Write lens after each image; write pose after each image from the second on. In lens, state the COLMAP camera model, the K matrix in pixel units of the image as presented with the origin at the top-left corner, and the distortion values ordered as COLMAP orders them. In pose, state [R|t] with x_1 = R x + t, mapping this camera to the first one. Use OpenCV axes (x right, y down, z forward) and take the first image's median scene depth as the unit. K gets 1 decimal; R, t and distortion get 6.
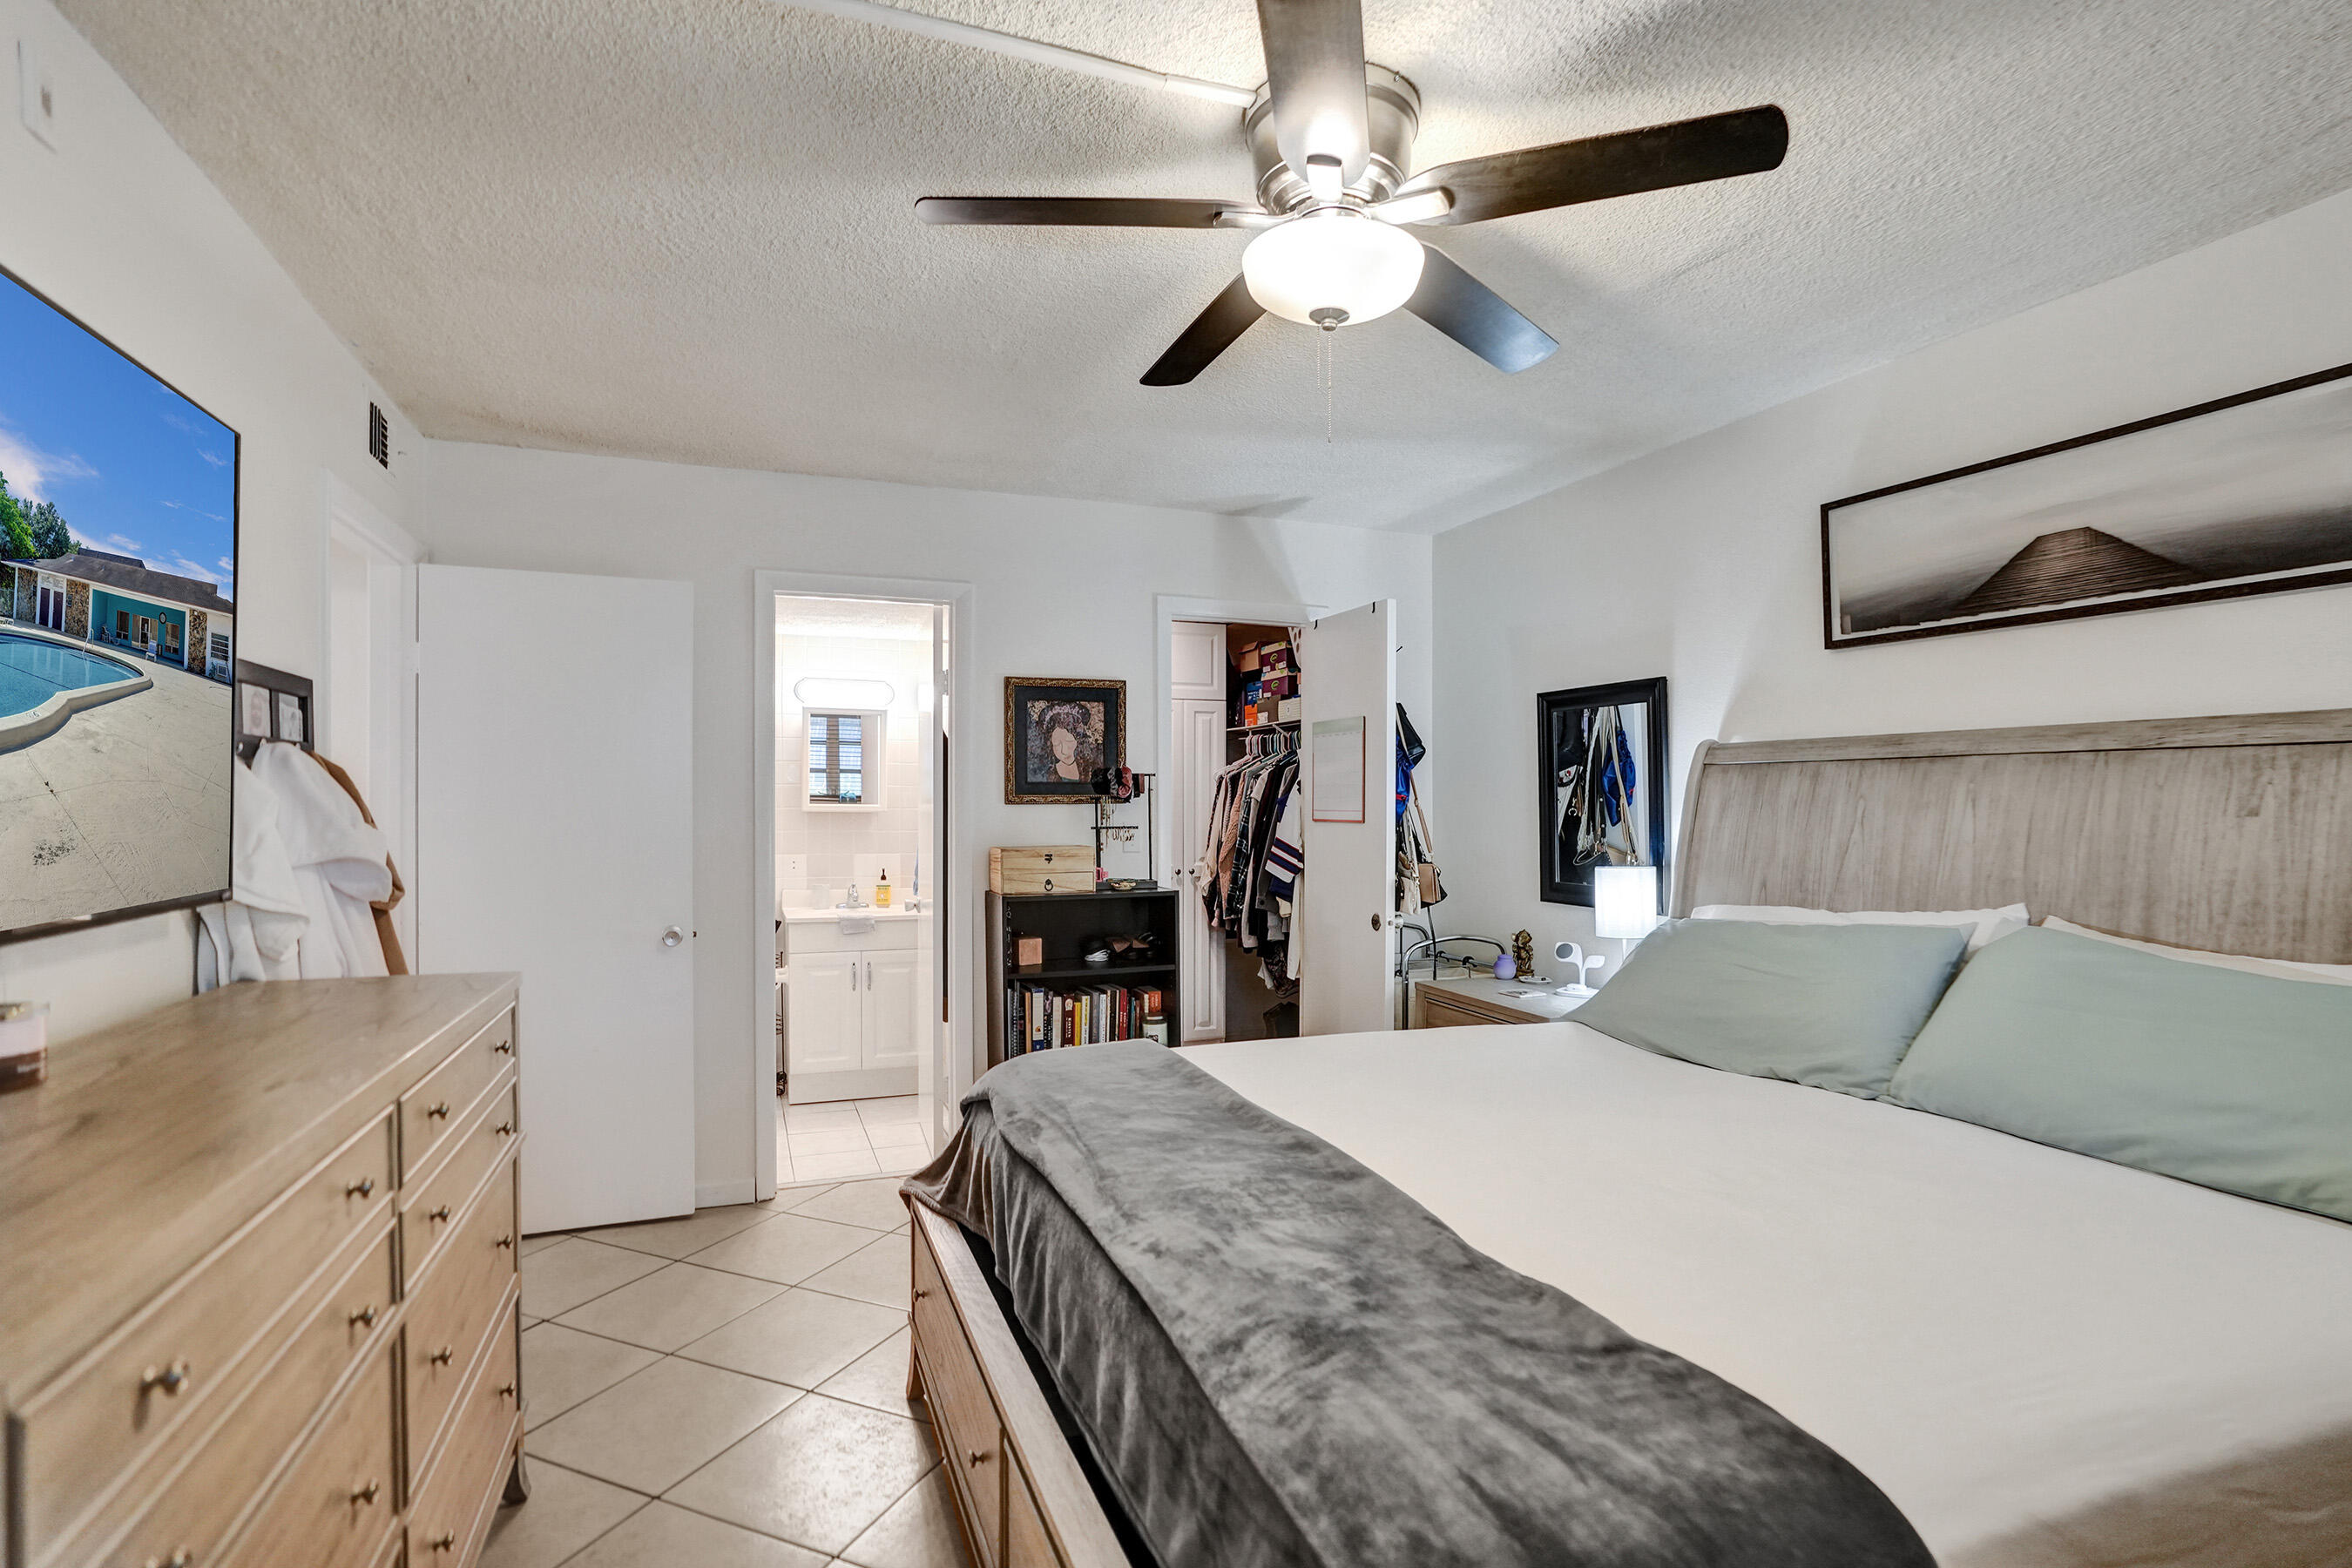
lens RADIAL K [[1098.1, 0, 1175.1], [0, 1098.1, 793.9], [0, 0, 1]] dist [-0.067121, 0.029537]
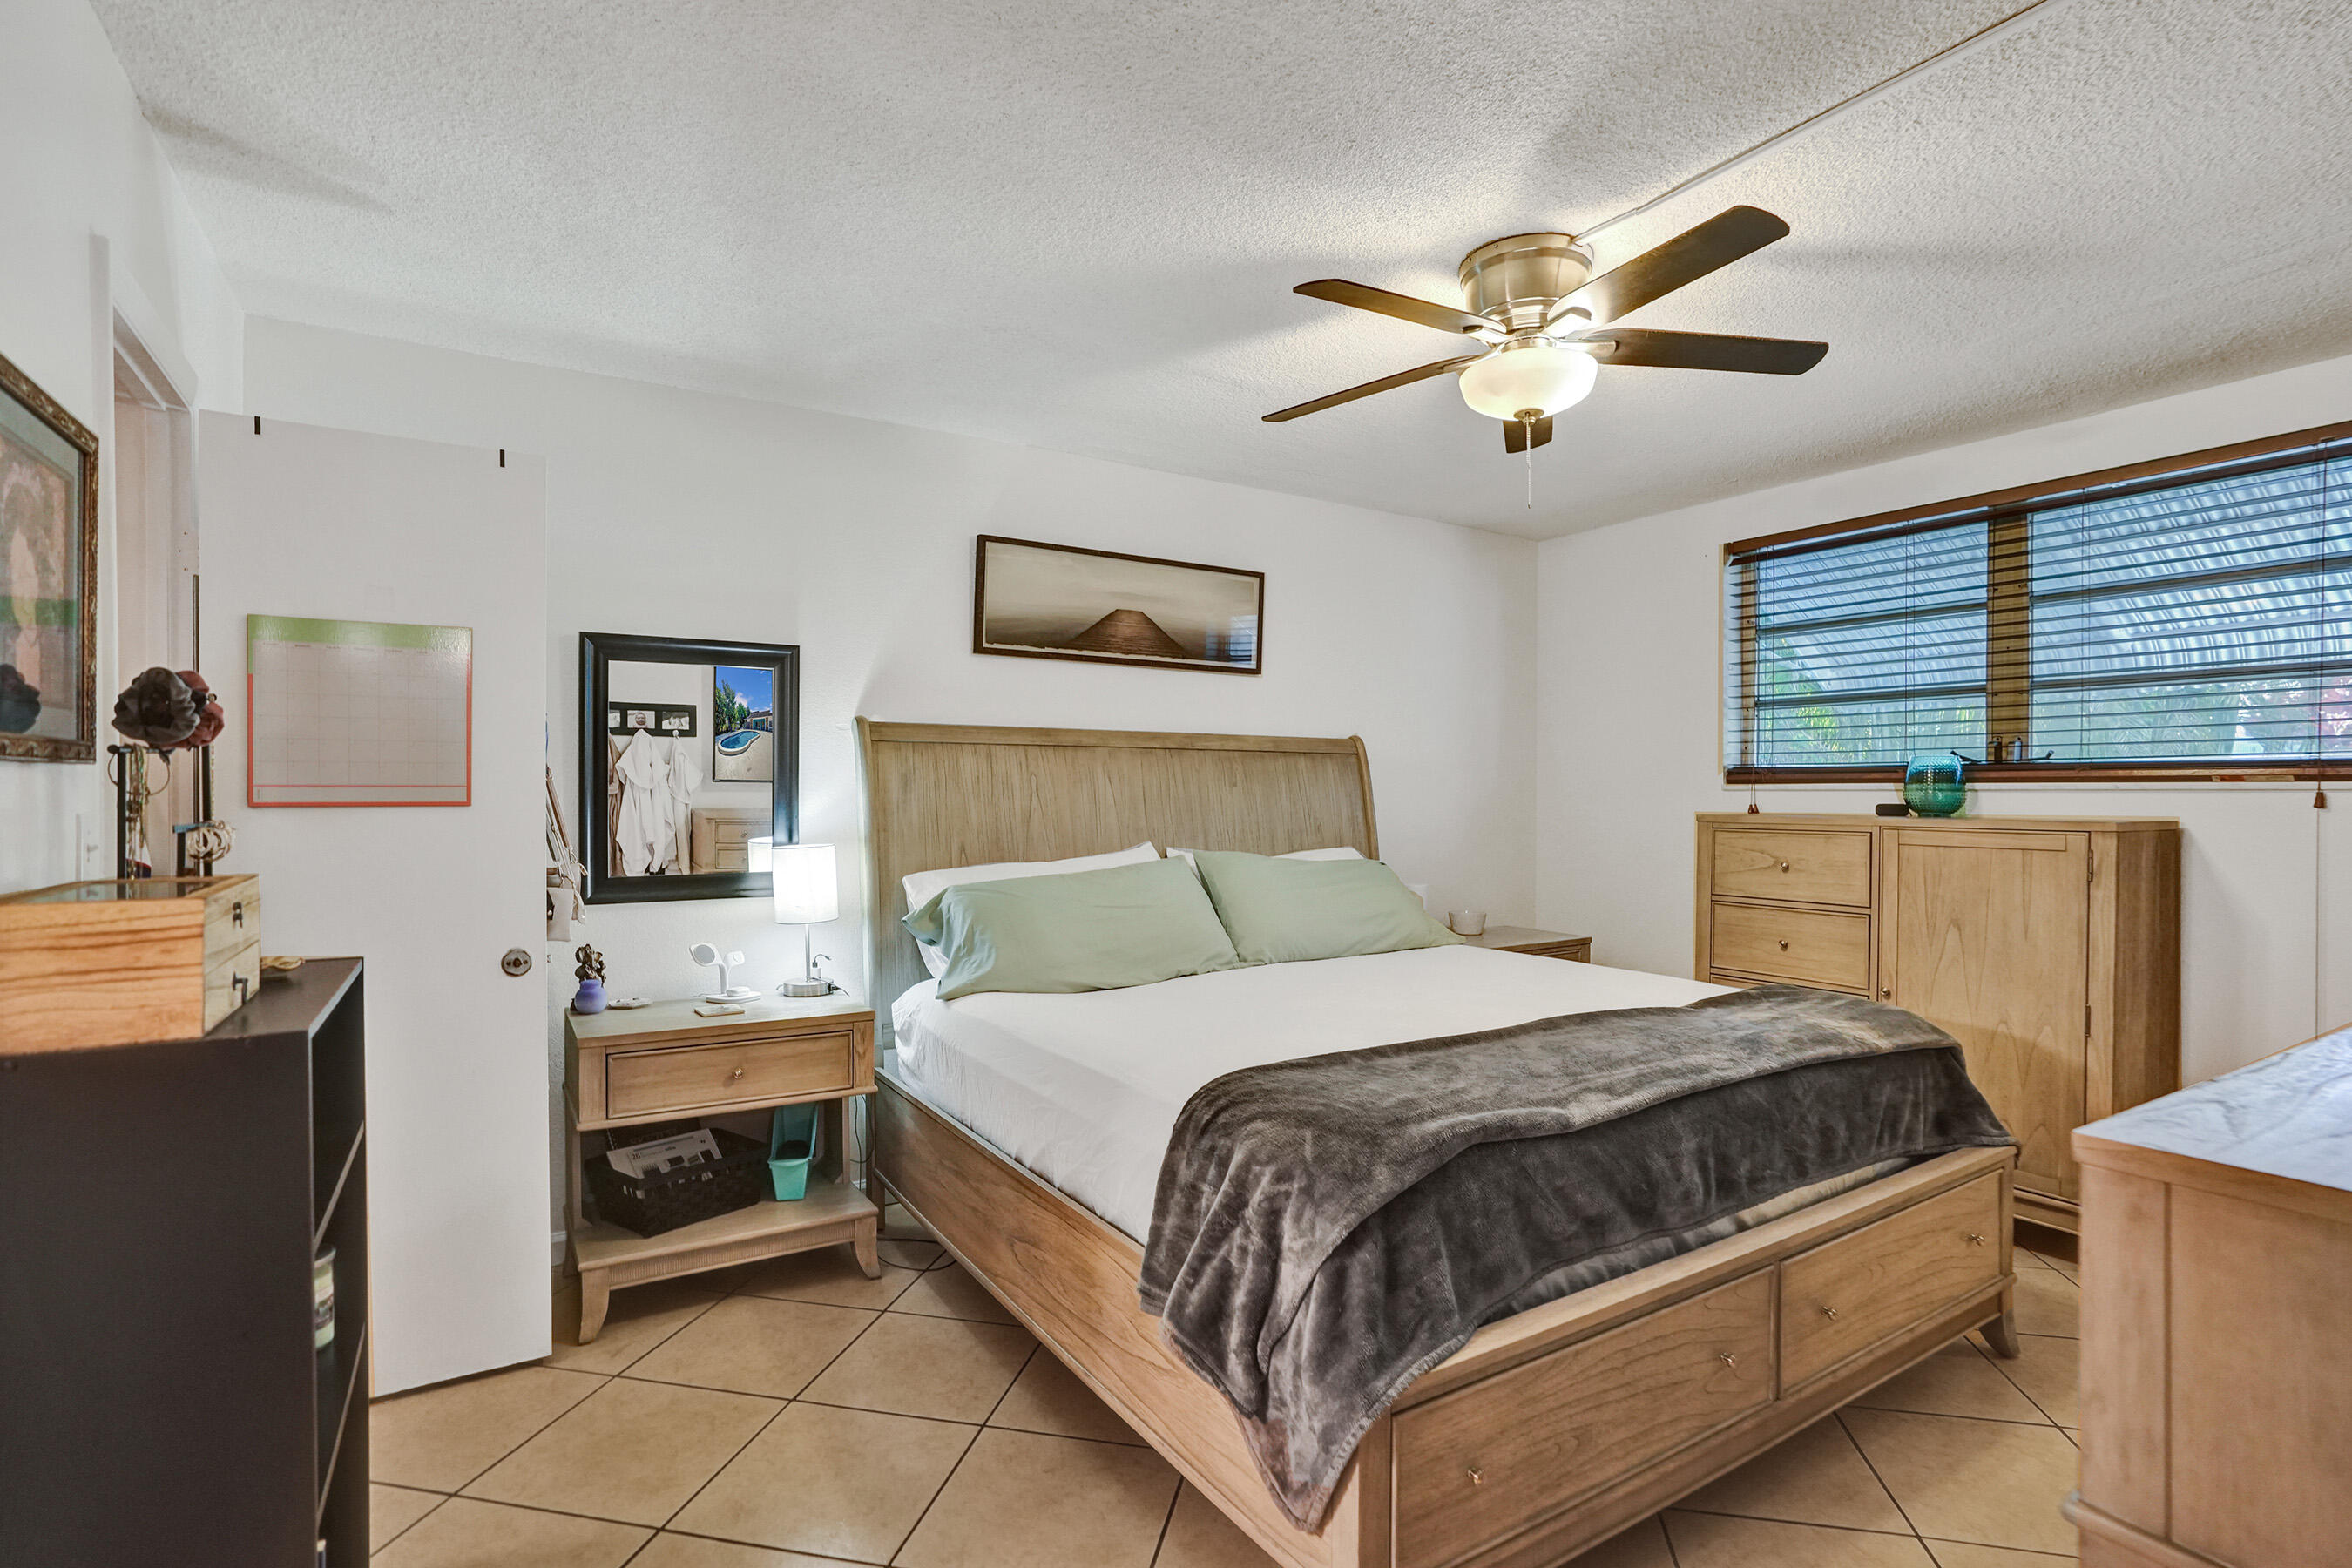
lens RADIAL K [[1098.1, 0, 1175.1], [0, 1098.1, 793.9], [0, 0, 1]] dist [-0.067121, 0.029537]
pose [[-0.157098, 0.016842, 0.987439, -0.741799], [0.000544, 0.999856, -0.016967, 0.053143], [-0.987583, -0.002129, -0.157084, 1.108305]]
